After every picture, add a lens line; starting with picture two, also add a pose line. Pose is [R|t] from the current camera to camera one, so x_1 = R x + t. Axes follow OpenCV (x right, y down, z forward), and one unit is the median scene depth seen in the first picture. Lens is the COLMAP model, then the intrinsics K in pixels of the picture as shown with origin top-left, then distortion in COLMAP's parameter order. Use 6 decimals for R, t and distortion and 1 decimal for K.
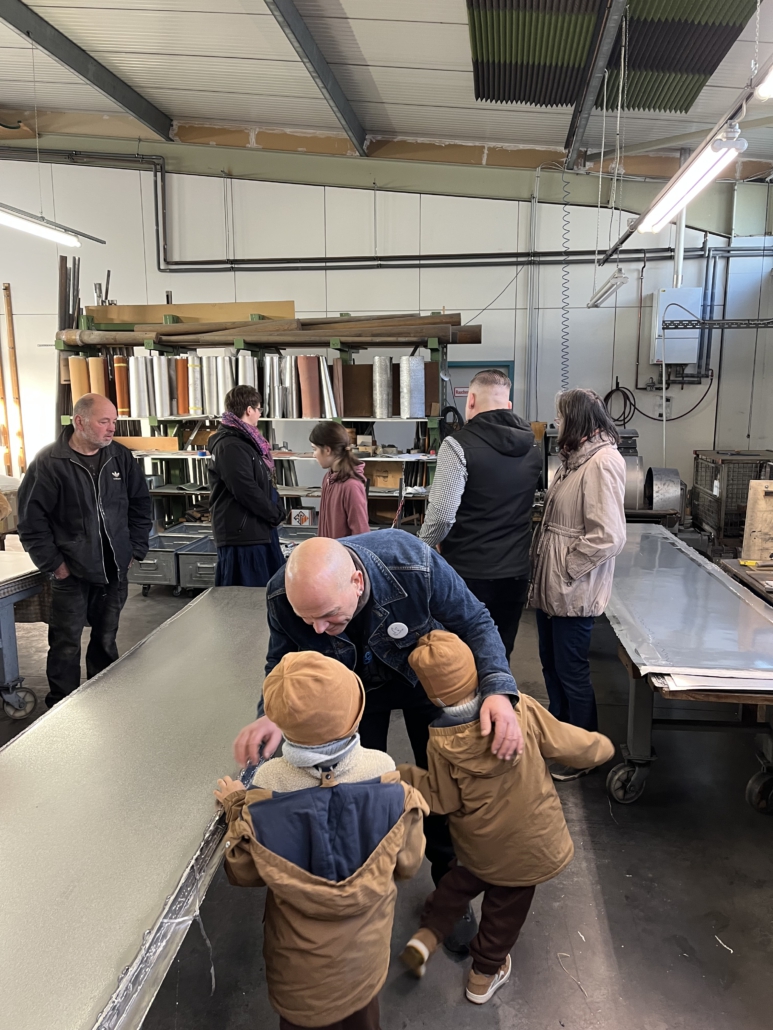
lens RADIAL K [[781.1, 0, 386.5], [0, 781.1, 515.0], [0, 0, 1]] dist [0.063227, -0.076898]
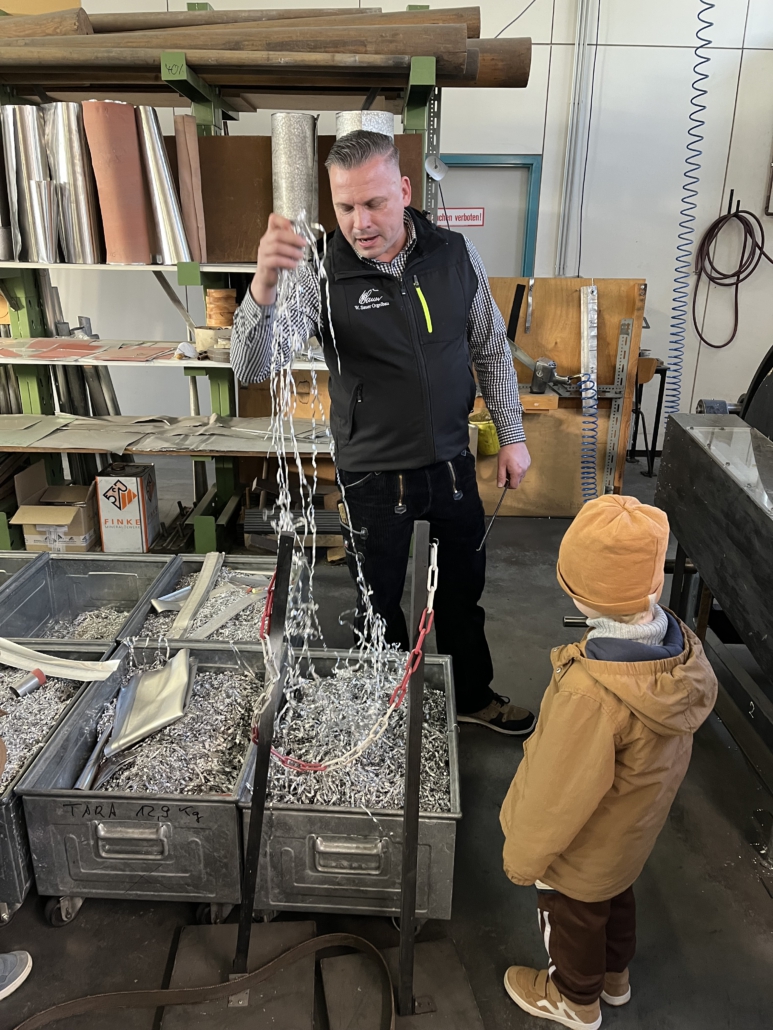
lens RADIAL K [[781.1, 0, 386.5], [0, 781.1, 515.0], [0, 0, 1]] dist [0.063227, -0.076898]
pose [[0.988155, -0.036961, 0.148943, -0.024104], [0.010797, 0.984902, 0.172775, -0.055648], [-0.153080, -0.169120, 0.973635, 0.482070]]
